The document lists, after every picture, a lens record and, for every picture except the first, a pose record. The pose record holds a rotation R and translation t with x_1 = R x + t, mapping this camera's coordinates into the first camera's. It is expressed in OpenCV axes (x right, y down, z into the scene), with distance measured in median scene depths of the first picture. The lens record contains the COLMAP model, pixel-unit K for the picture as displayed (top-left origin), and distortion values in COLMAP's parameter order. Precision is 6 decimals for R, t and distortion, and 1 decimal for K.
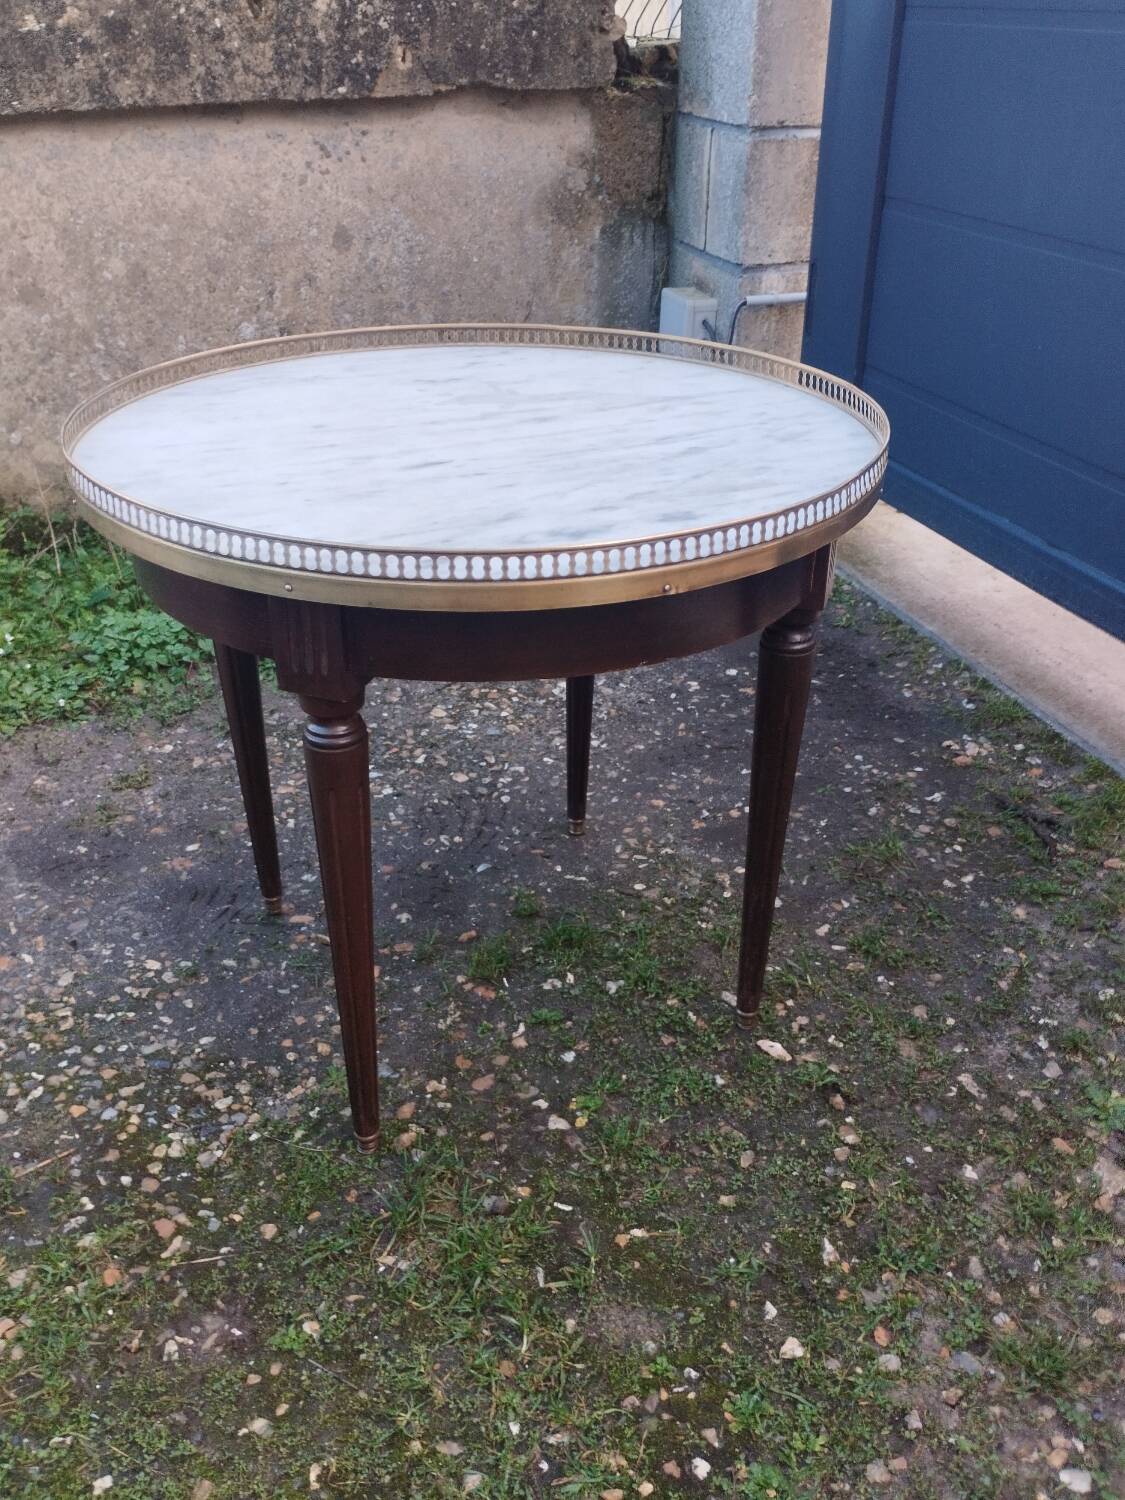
lens RADIAL K [[1251.2, 0, 566.0], [0, 1251.2, 766.0], [0, 0, 1]] dist [0.056997, -0.089152]
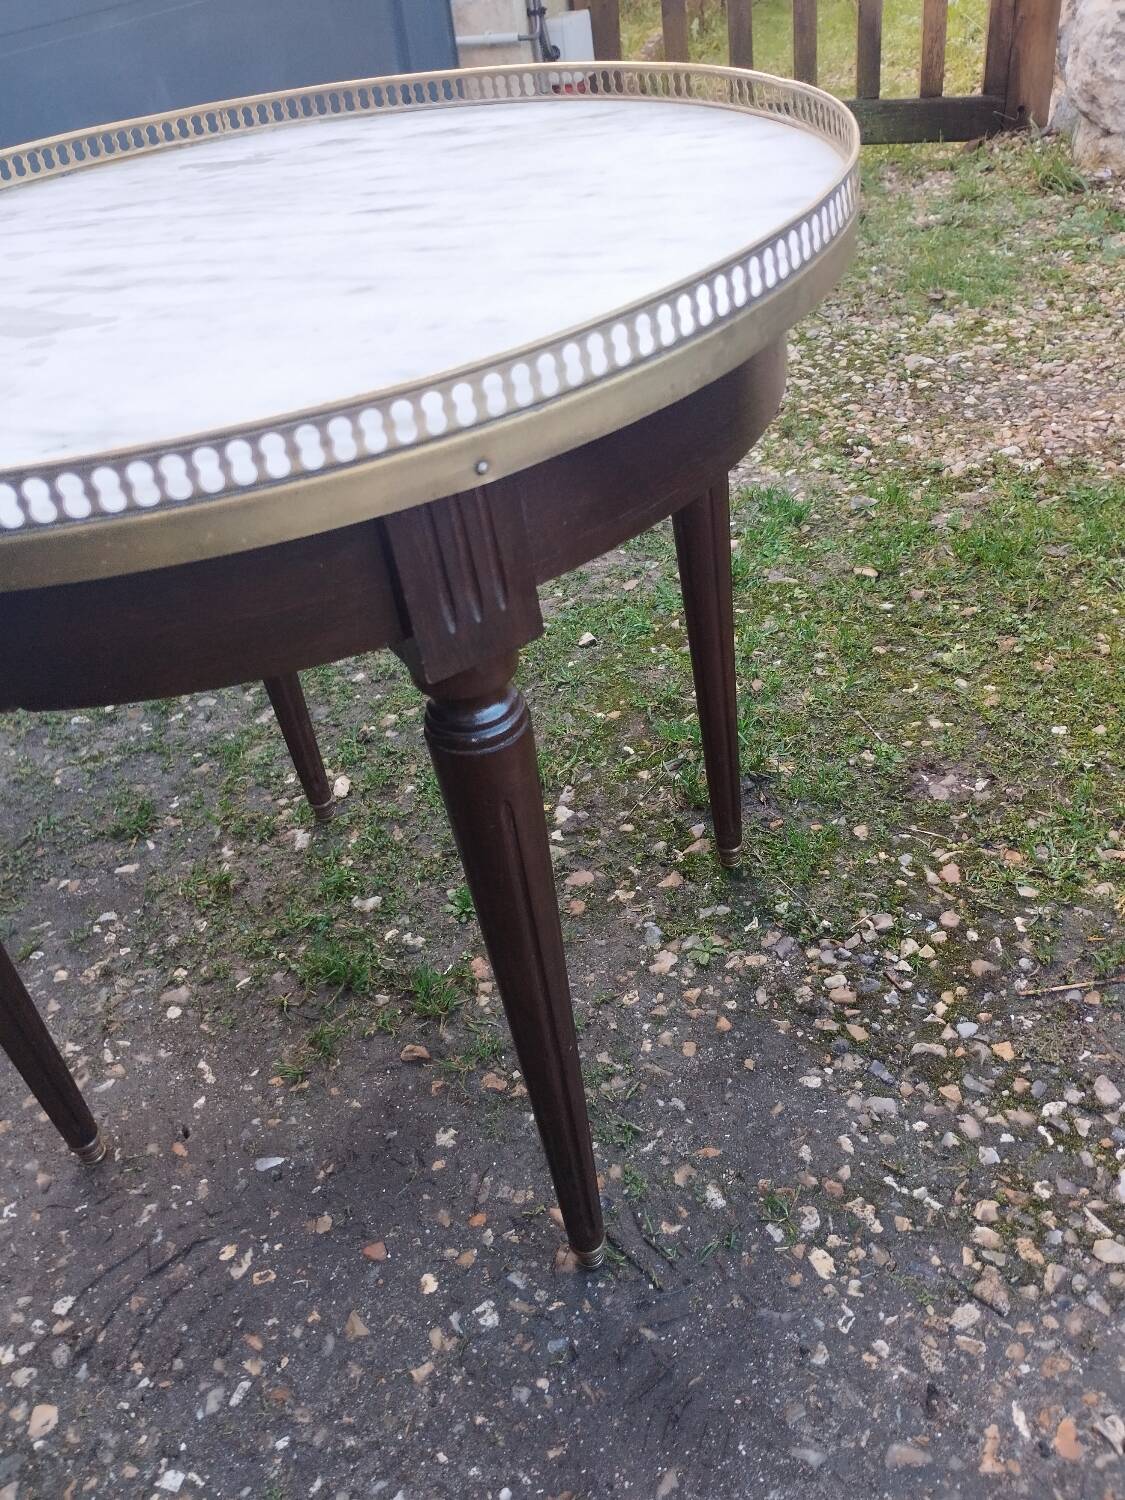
lens RADIAL K [[1291.5, 0, 559.0], [0, 1291.5, 741.1], [0, 0, 1]] dist [0.052322, -0.082203]
pose [[-0.720028, -0.324319, 0.613496, -0.565492], [0.462185, 0.435330, 0.772575, -0.494558], [-0.517634, 0.839824, -0.163554, 1.022797]]
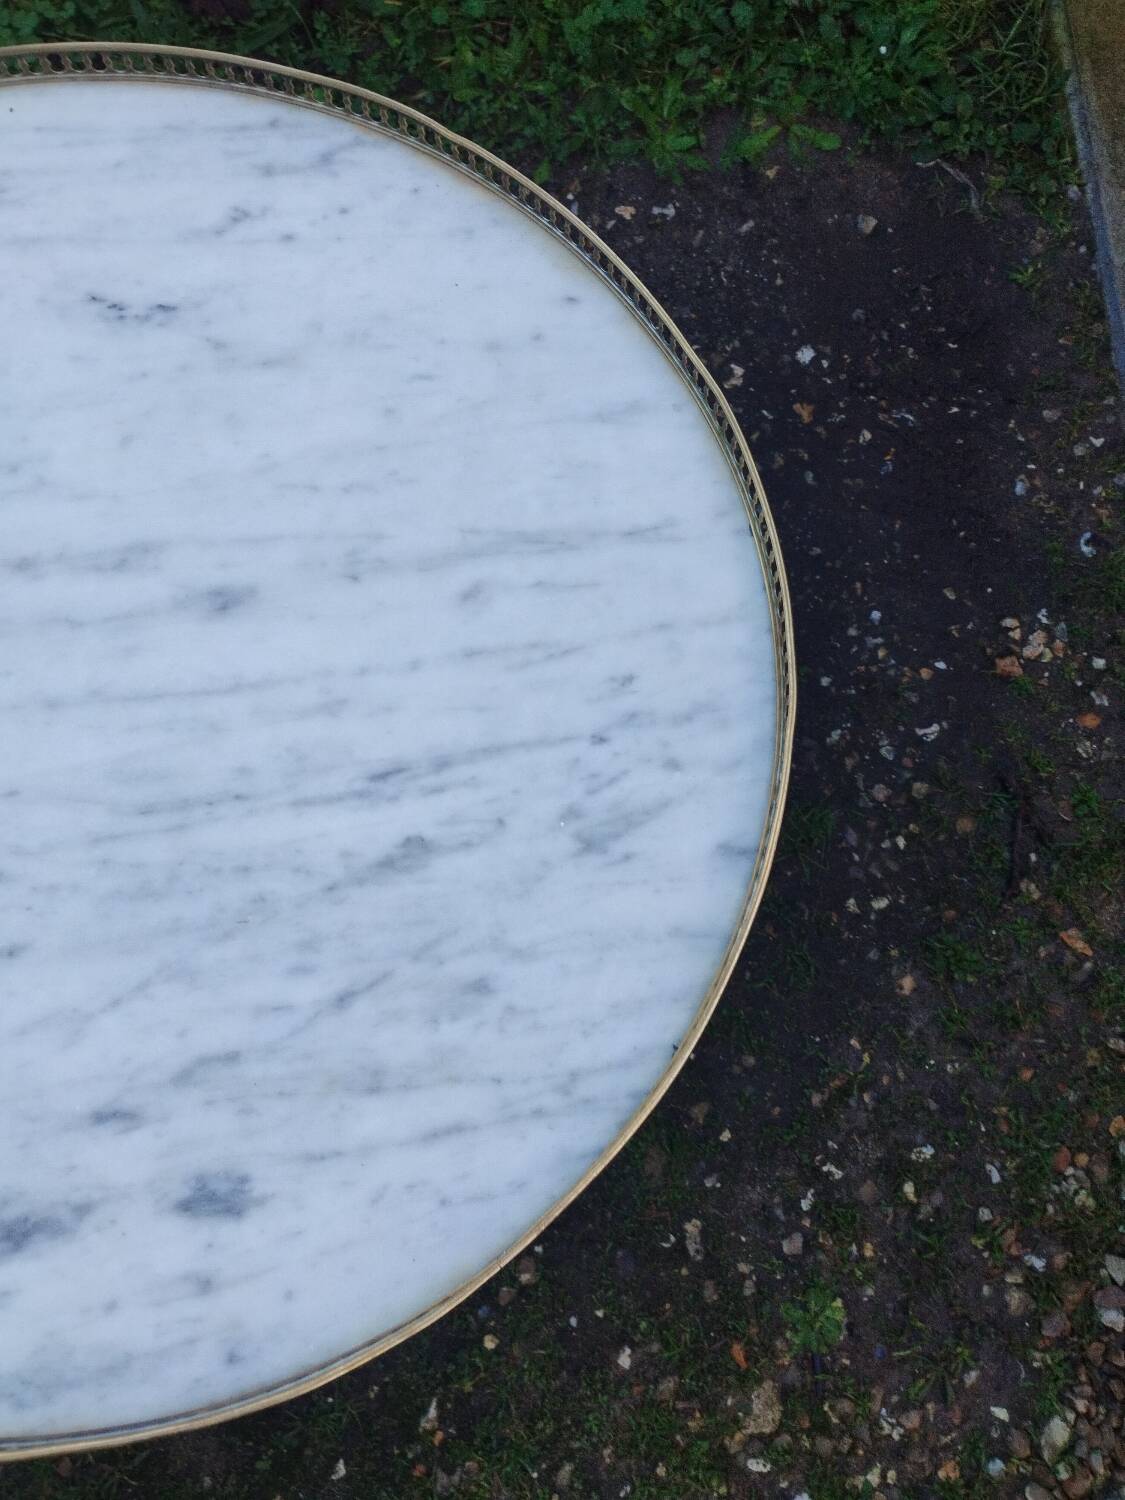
lens RADIAL K [[1251.2, 0, 561.3], [0, 1251.2, 755.3], [0, 0, 1]] dist [0.056997, -0.089152]
pose [[0.950453, 0.310655, -0.011549, 0.128410], [-0.223311, 0.708125, 0.669844, -0.542668], [0.216269, -0.634076, 0.742412, 0.505796]]
